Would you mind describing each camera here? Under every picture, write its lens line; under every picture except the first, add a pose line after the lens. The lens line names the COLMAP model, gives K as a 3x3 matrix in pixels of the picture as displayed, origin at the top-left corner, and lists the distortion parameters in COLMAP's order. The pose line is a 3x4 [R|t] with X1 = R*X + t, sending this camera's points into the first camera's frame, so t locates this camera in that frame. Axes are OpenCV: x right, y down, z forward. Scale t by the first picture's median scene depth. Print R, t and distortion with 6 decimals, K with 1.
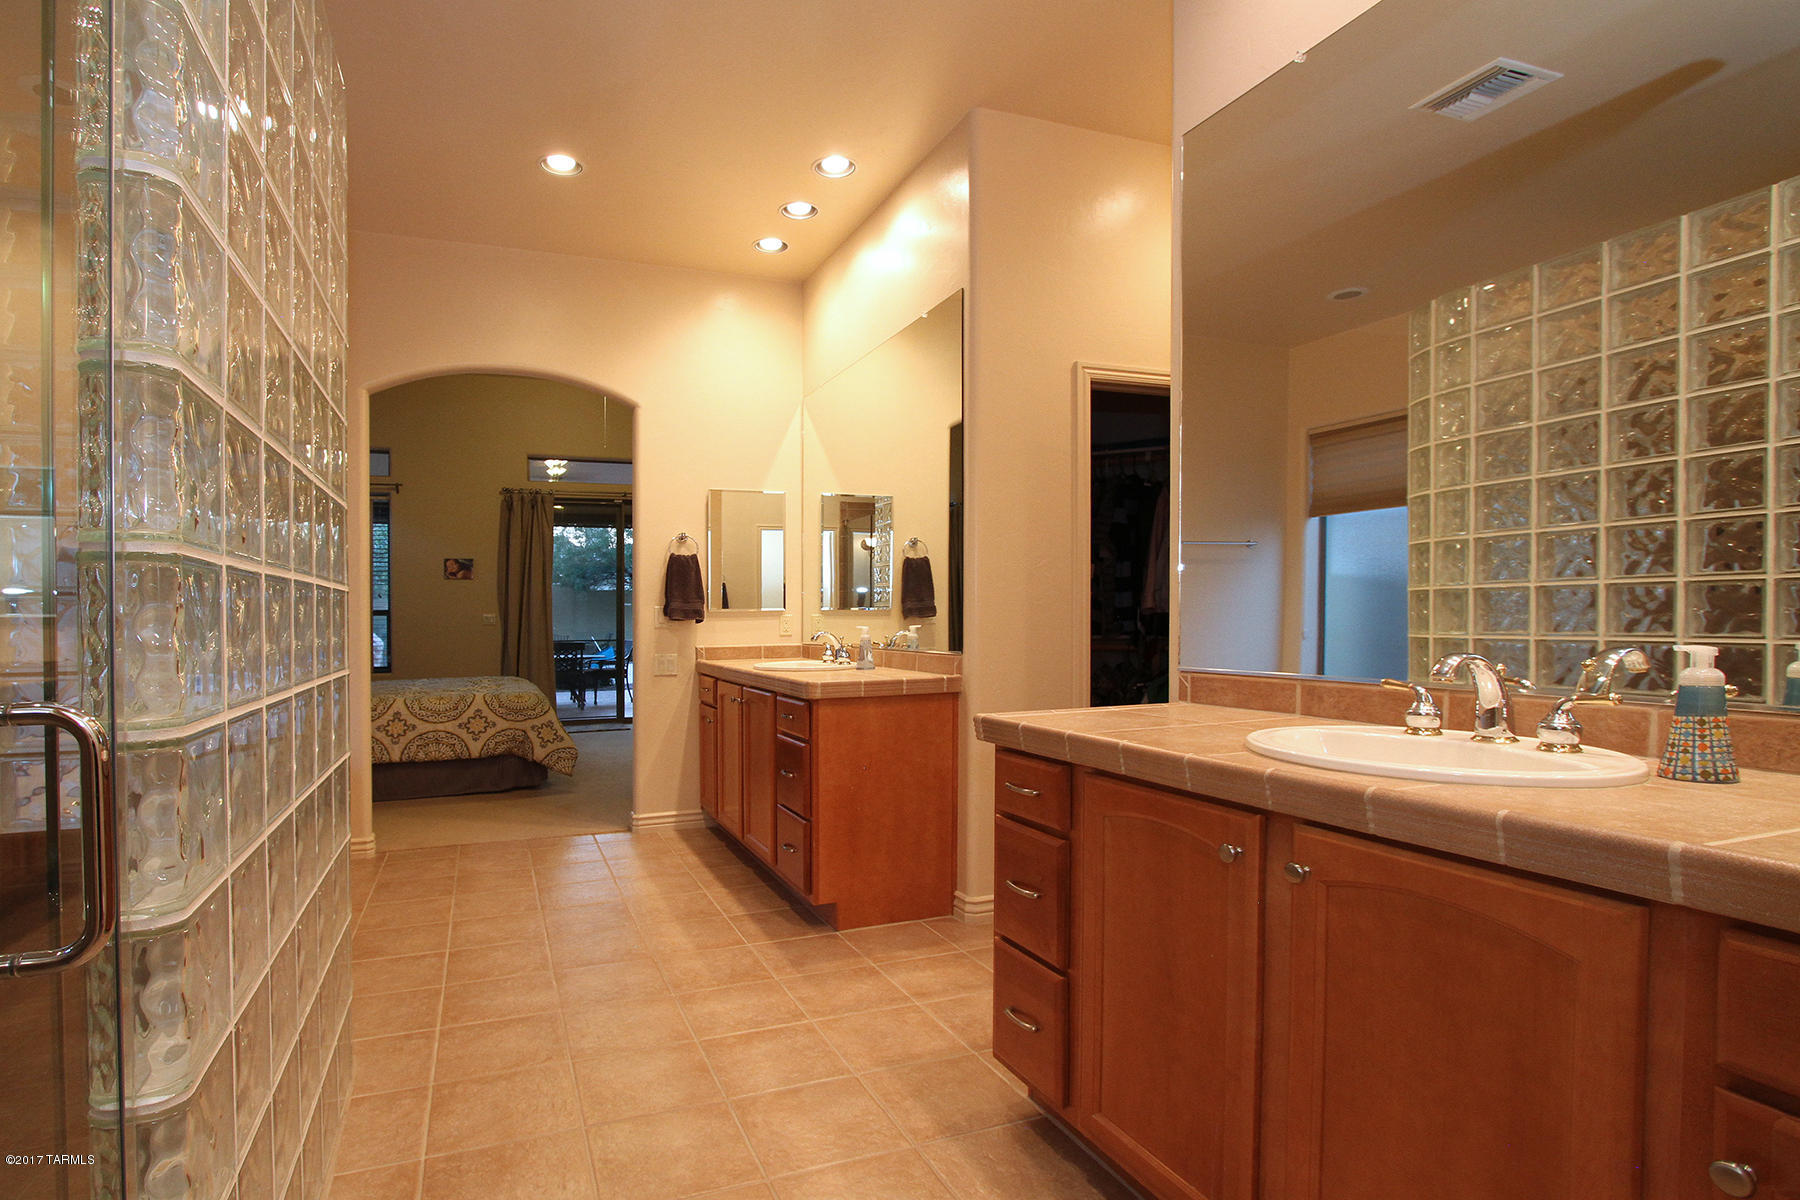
lens RADIAL K [[805.5, 0, 900.0], [0, 805.5, 600.0], [0, 0, 1]] dist [-0.001013, -0.000471]
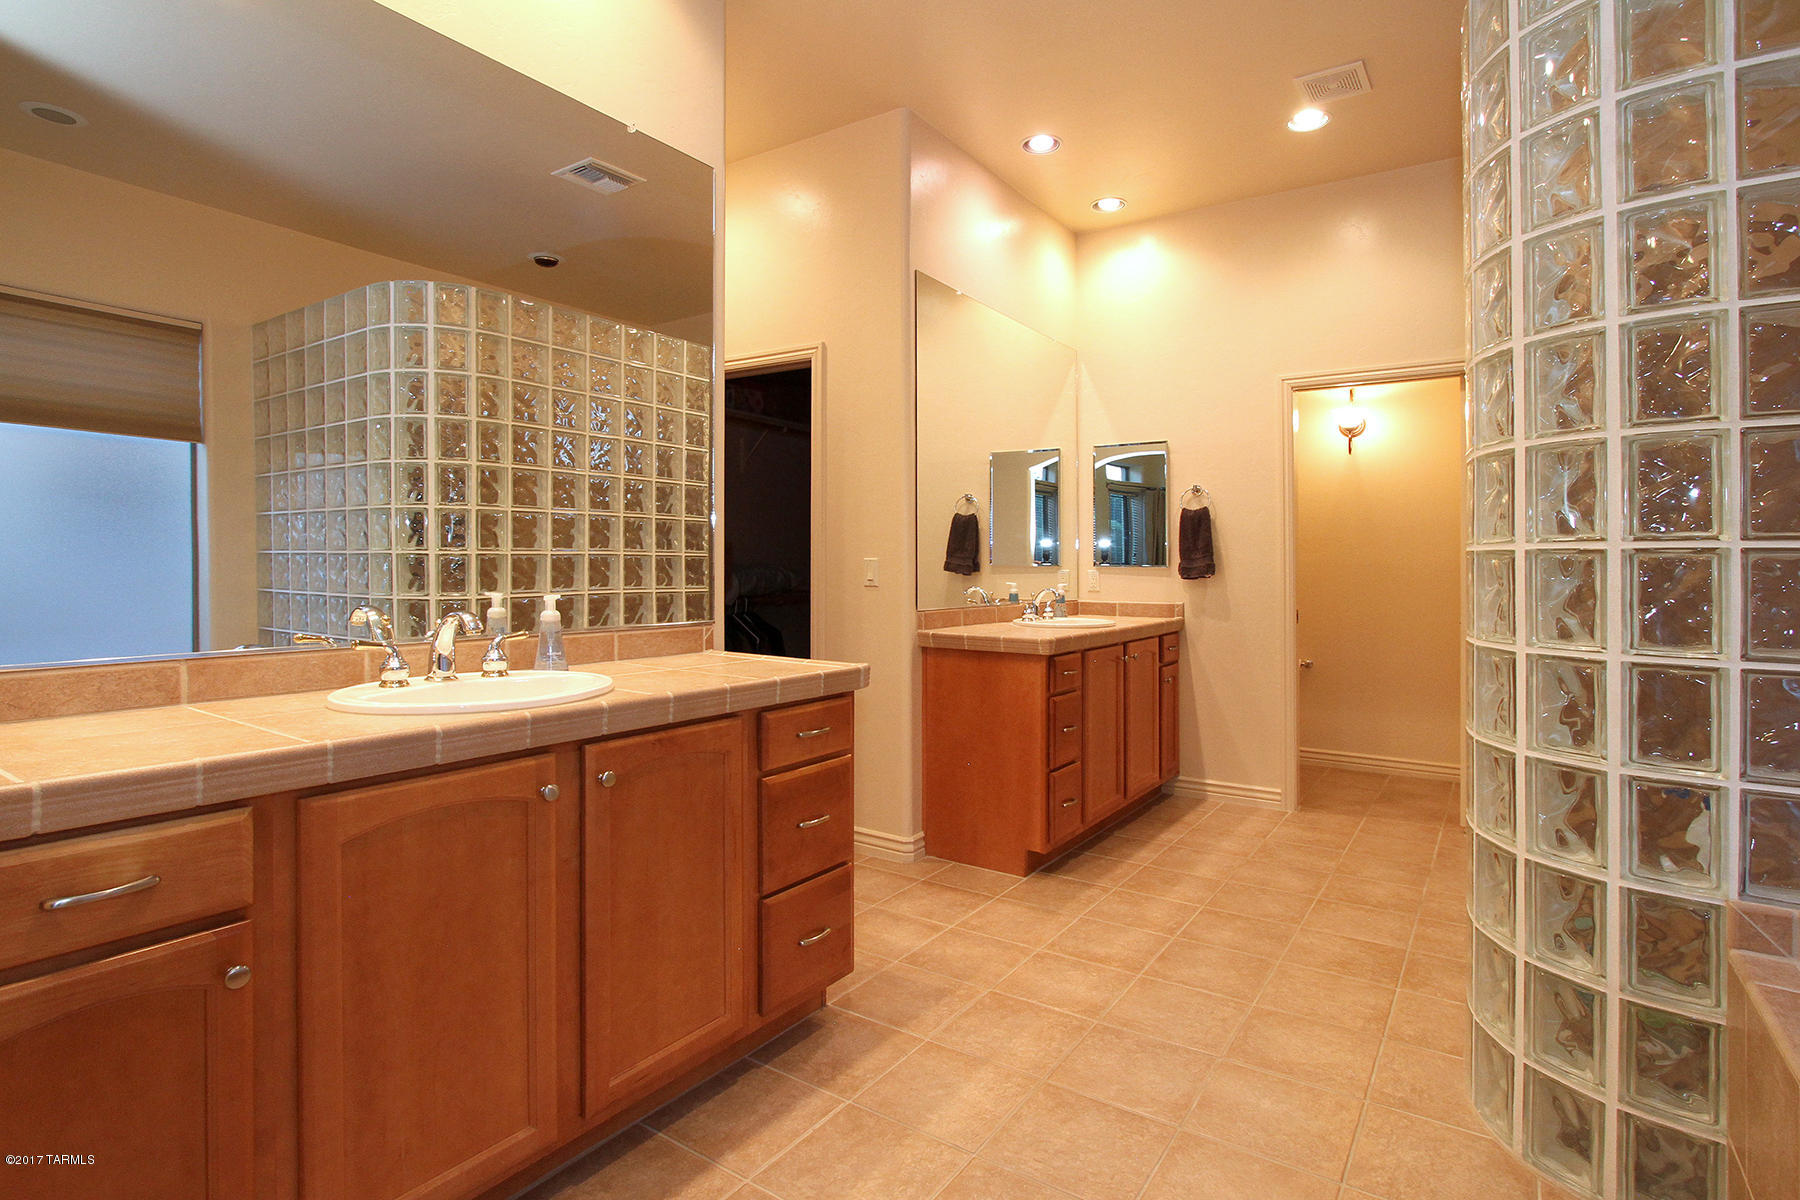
lens RADIAL K [[842.3, 0, 903.8], [0, 842.3, 576.9], [0, 0, 1]] dist [-0.002681, -0.000258]
pose [[-0.456430, 0.001229, 0.889758, -0.883435], [-0.025015, 0.999586, -0.014213, 0.034250], [-0.889408, -0.028745, -0.456210, 1.442152]]
